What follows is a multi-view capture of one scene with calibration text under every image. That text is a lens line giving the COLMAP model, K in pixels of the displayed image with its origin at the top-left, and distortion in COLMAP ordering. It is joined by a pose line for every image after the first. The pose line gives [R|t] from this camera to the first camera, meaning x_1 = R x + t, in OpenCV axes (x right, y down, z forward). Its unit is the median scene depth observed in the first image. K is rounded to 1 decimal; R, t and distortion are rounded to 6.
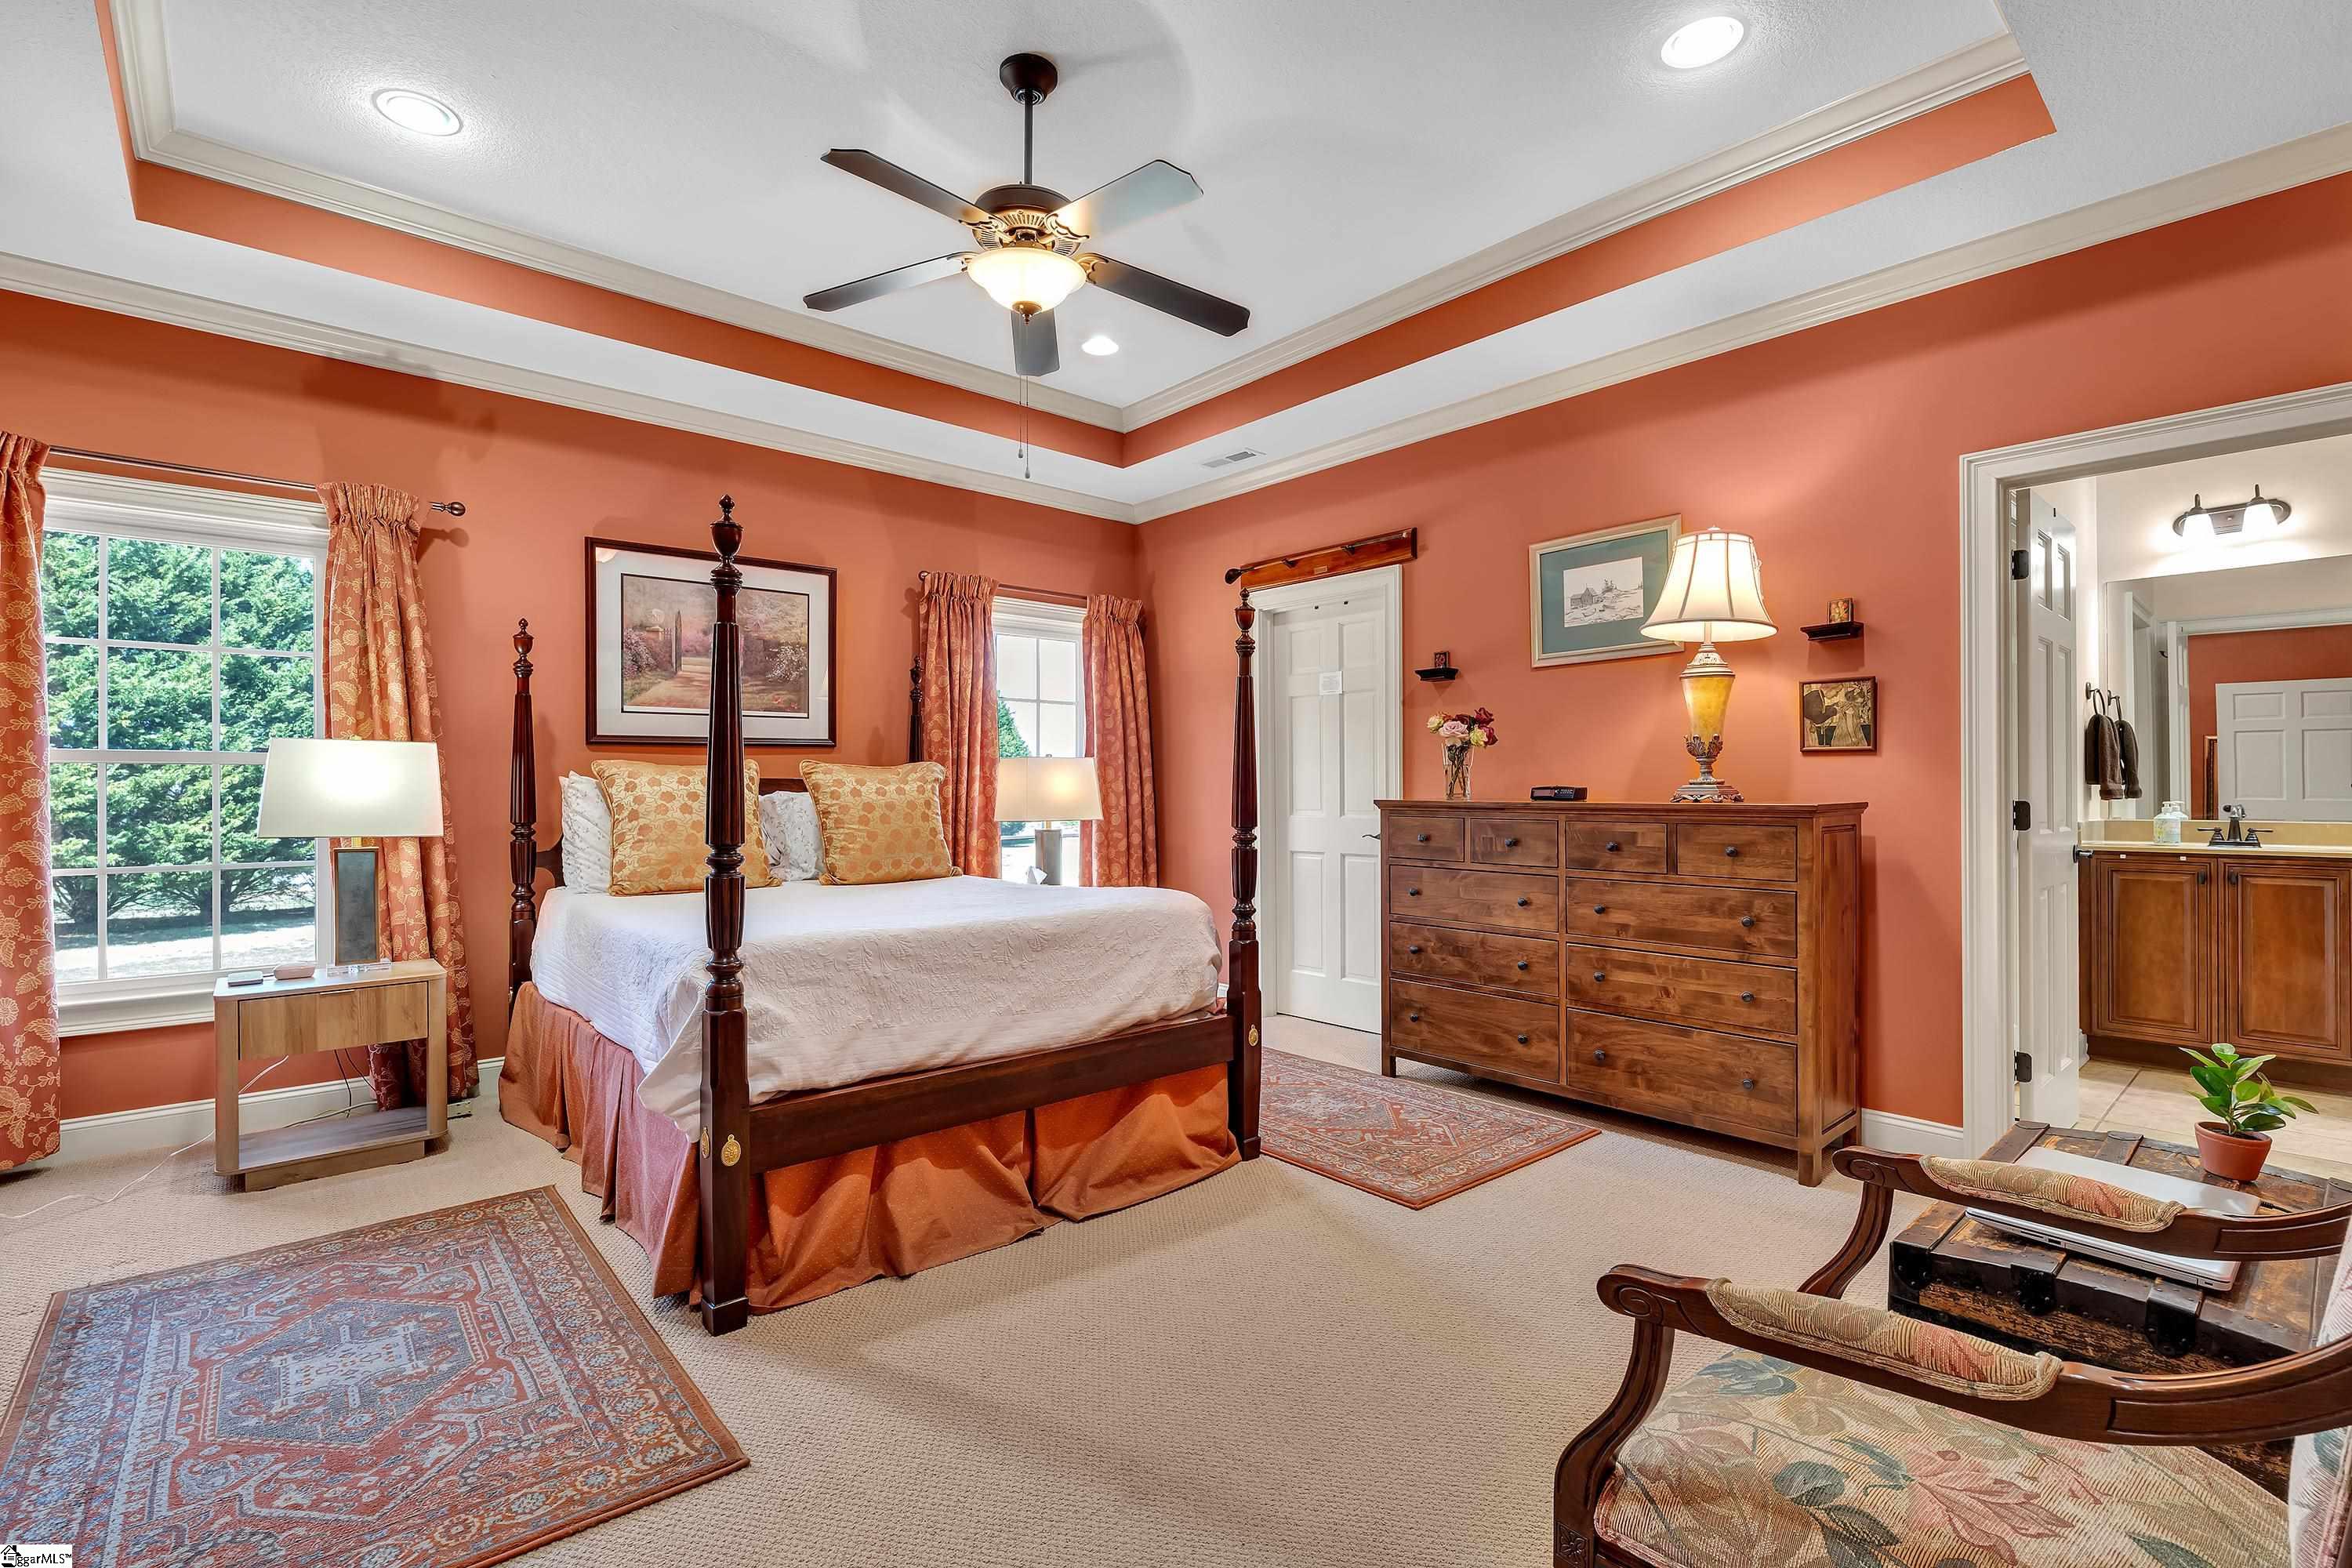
lens RADIAL K [[1022.7, 0, 1176.7], [0, 1022.7, 786.4], [0, 0, 1]] dist [-0.004266, -0.000652]
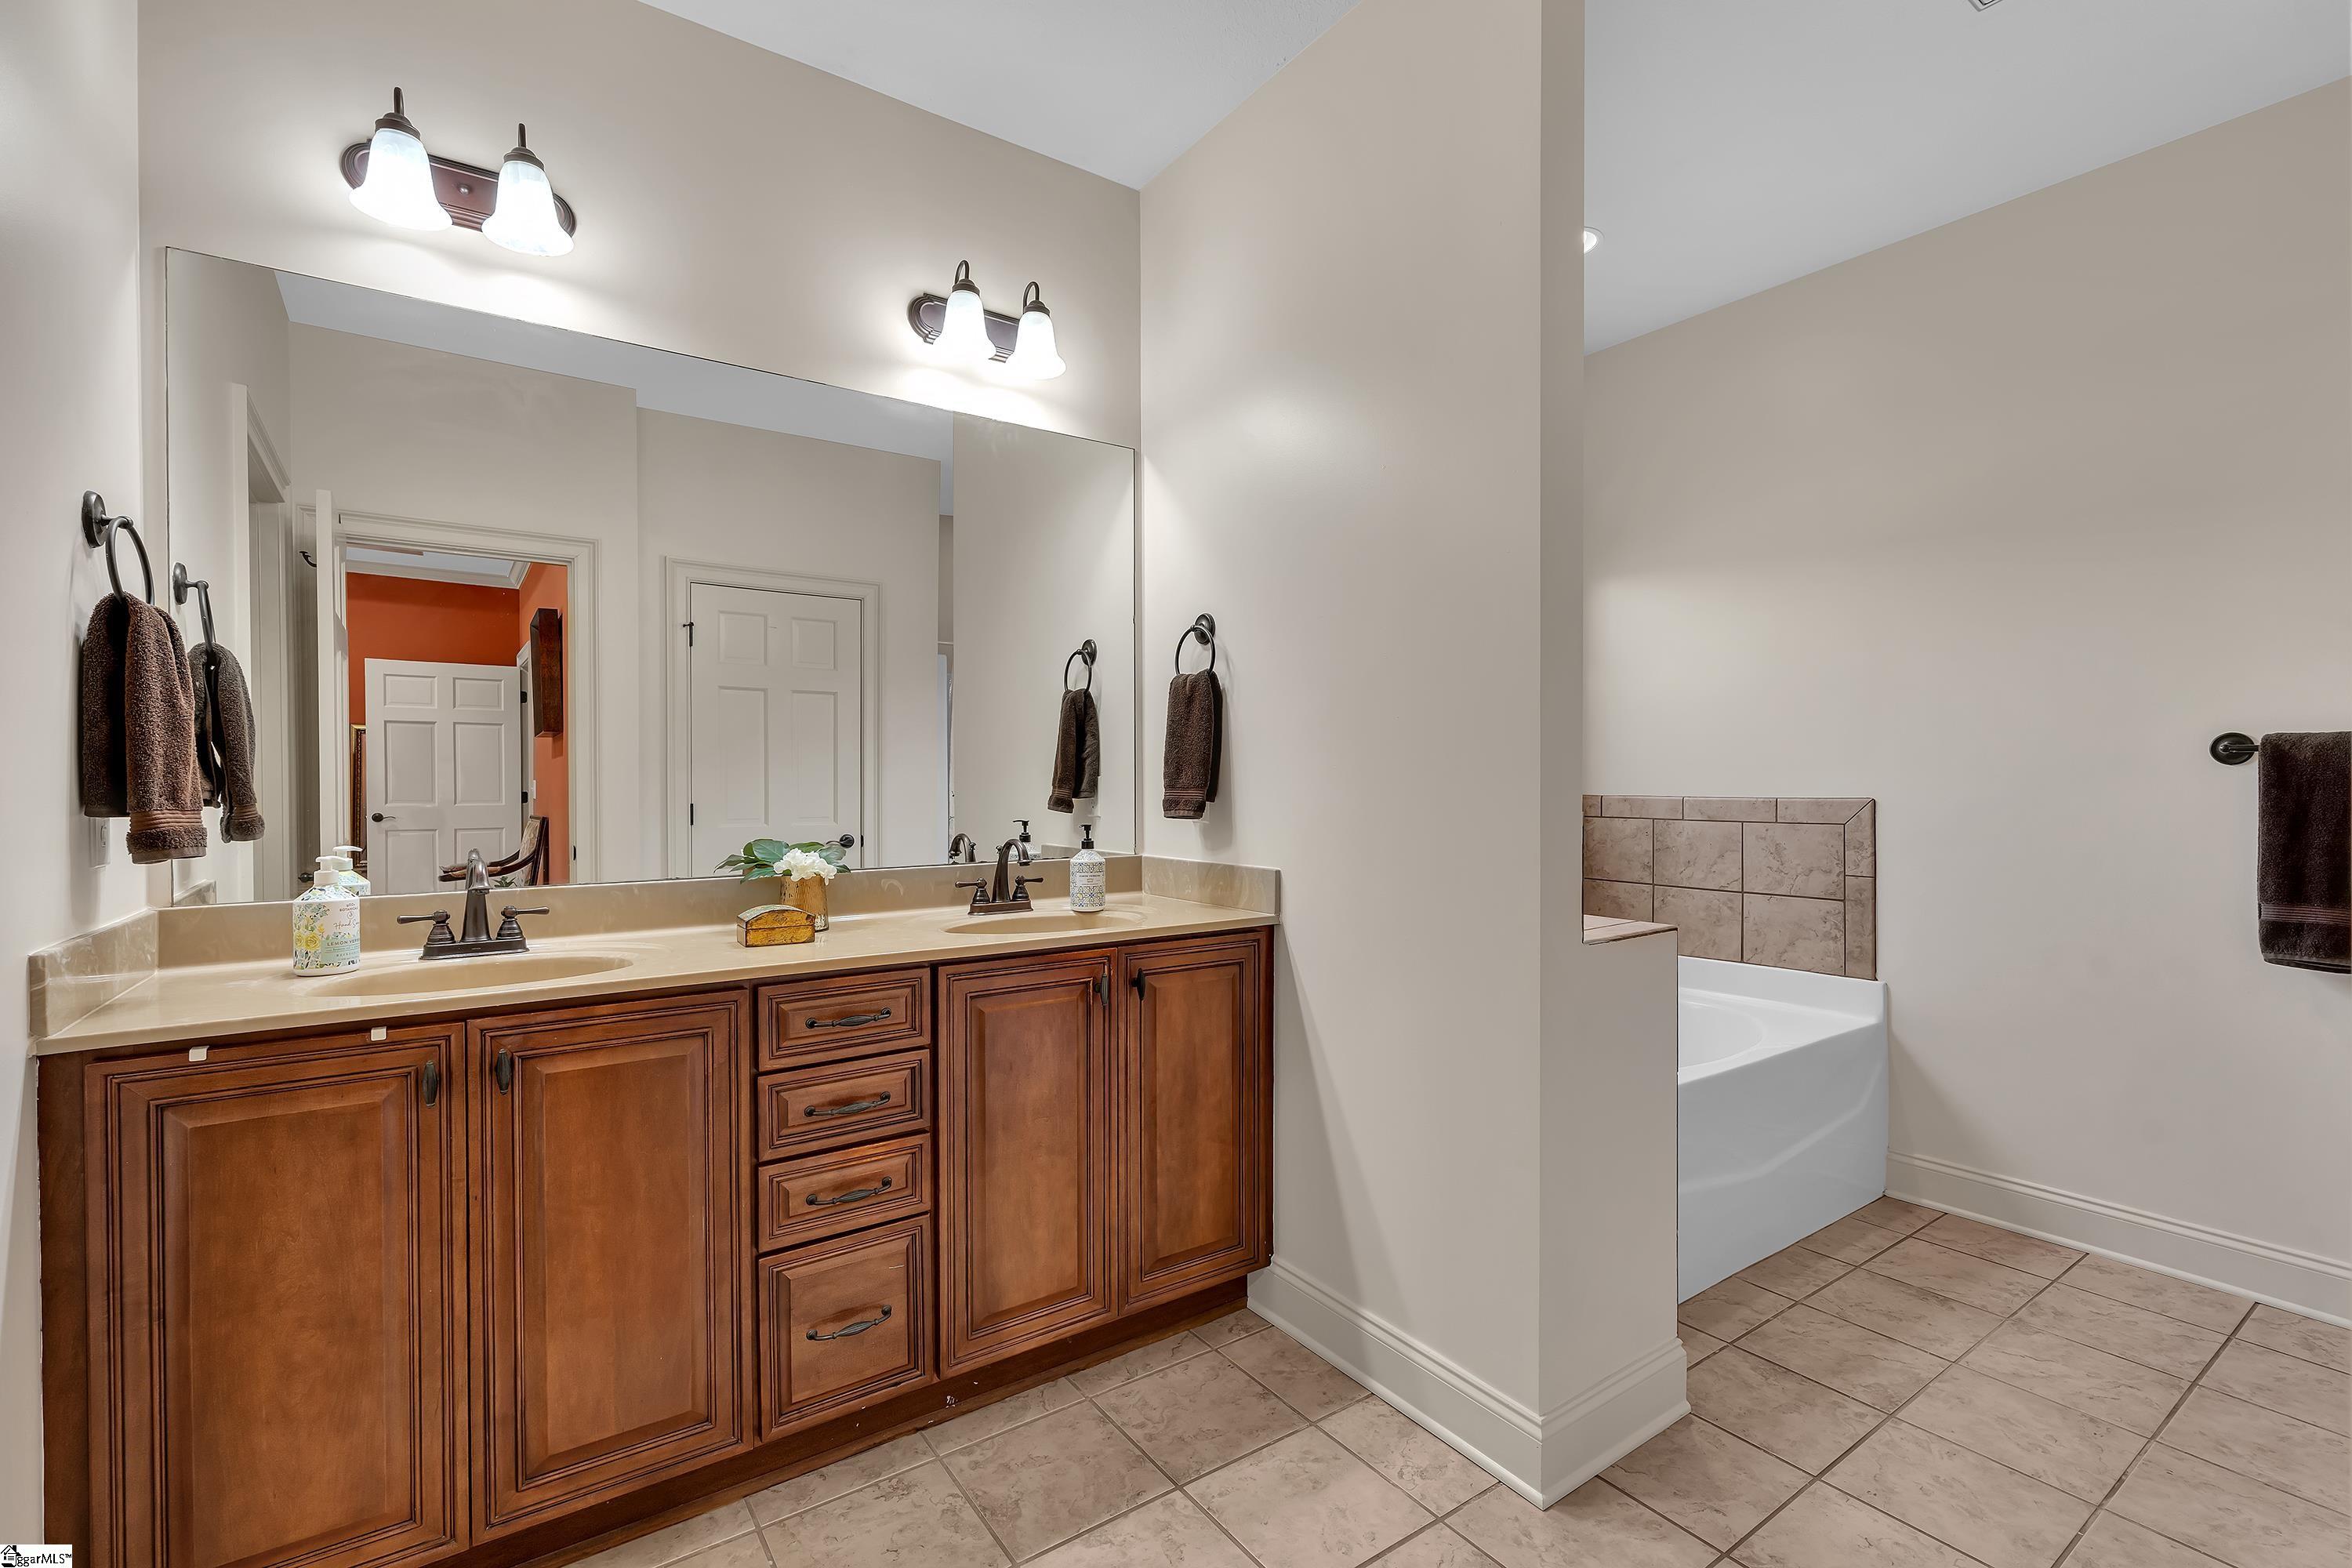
lens RADIAL K [[1042.8, 0, 1205.1], [0, 1042.8, 784.1], [0, 0, 1]] dist [0.001923, -0.000407]
pose [[0.086194, 0.000202, 0.996278, 0.681263], [0.000896, 1.000000, -0.000280, -0.013040], [-0.996278, 0.000917, 0.086194, 0.711556]]
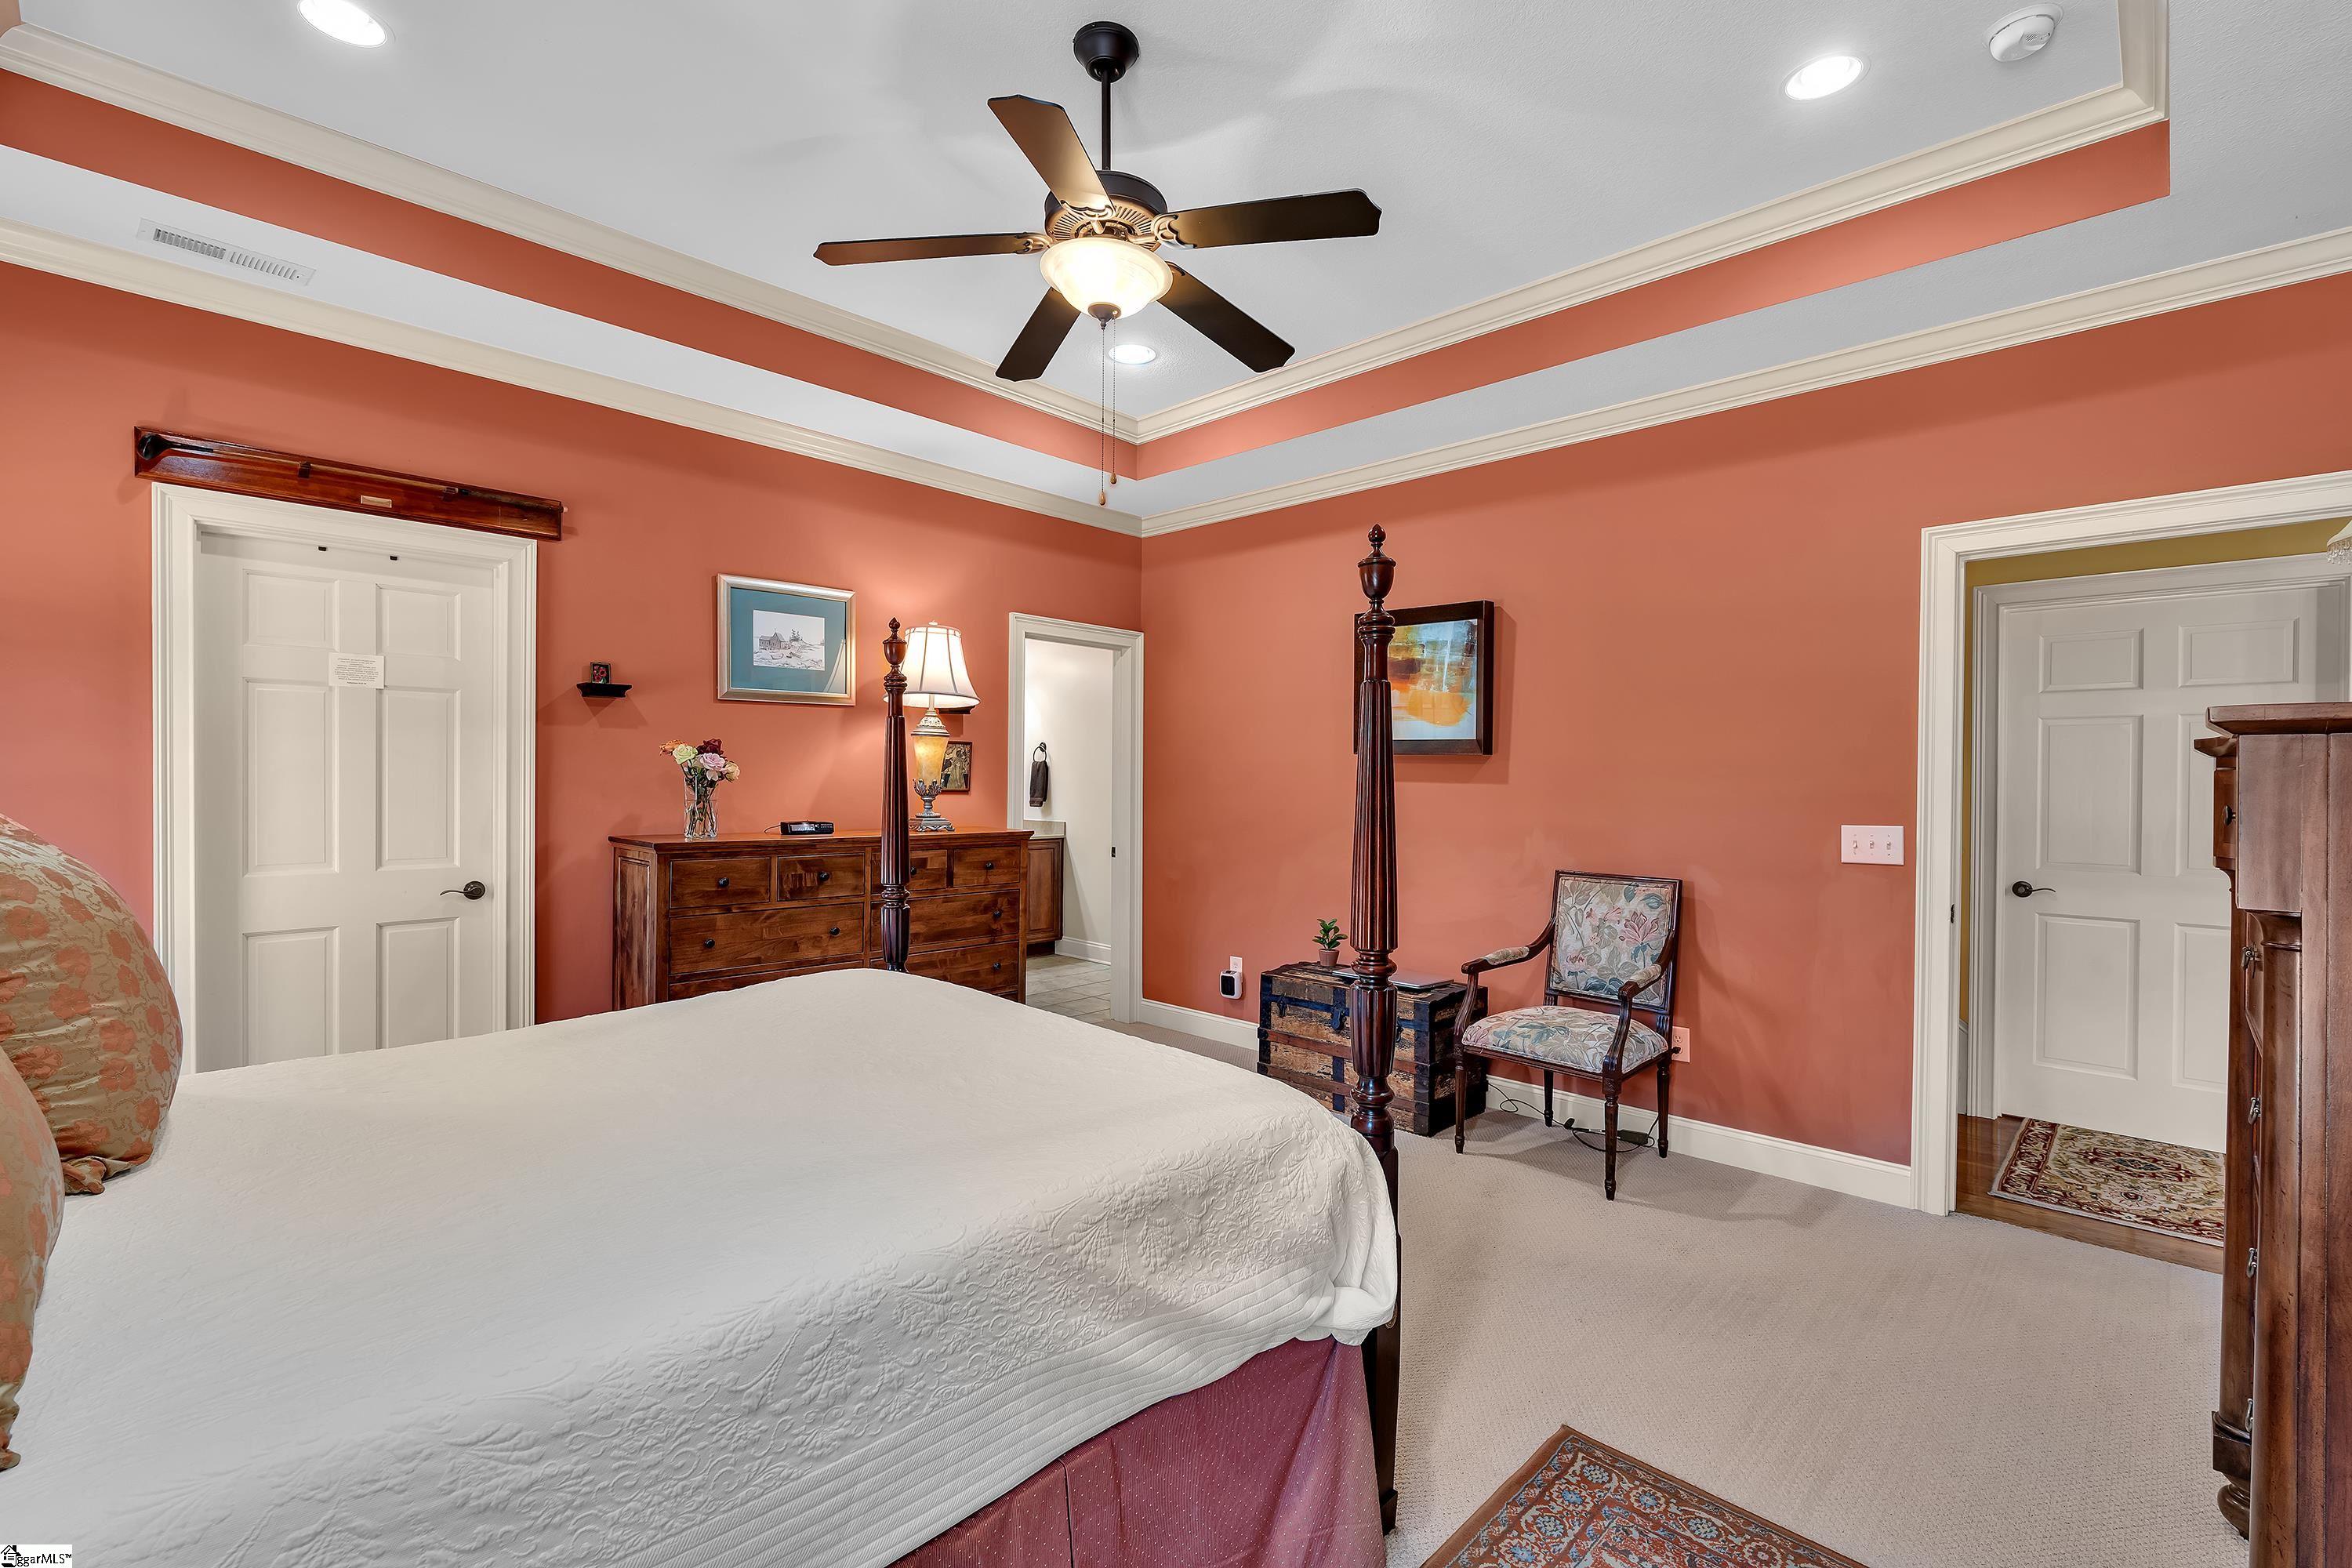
lens RADIAL K [[1028.3, 0, 1140.3], [0, 1028.3, 787.8], [0, 0, 1]] dist [-0.009645, -0.000188]
pose [[-0.039887, -0.005566, 0.999189, -0.678655], [-0.008556, 0.999950, 0.005229, -0.040989], [-0.999168, -0.008341, -0.039933, 0.657286]]
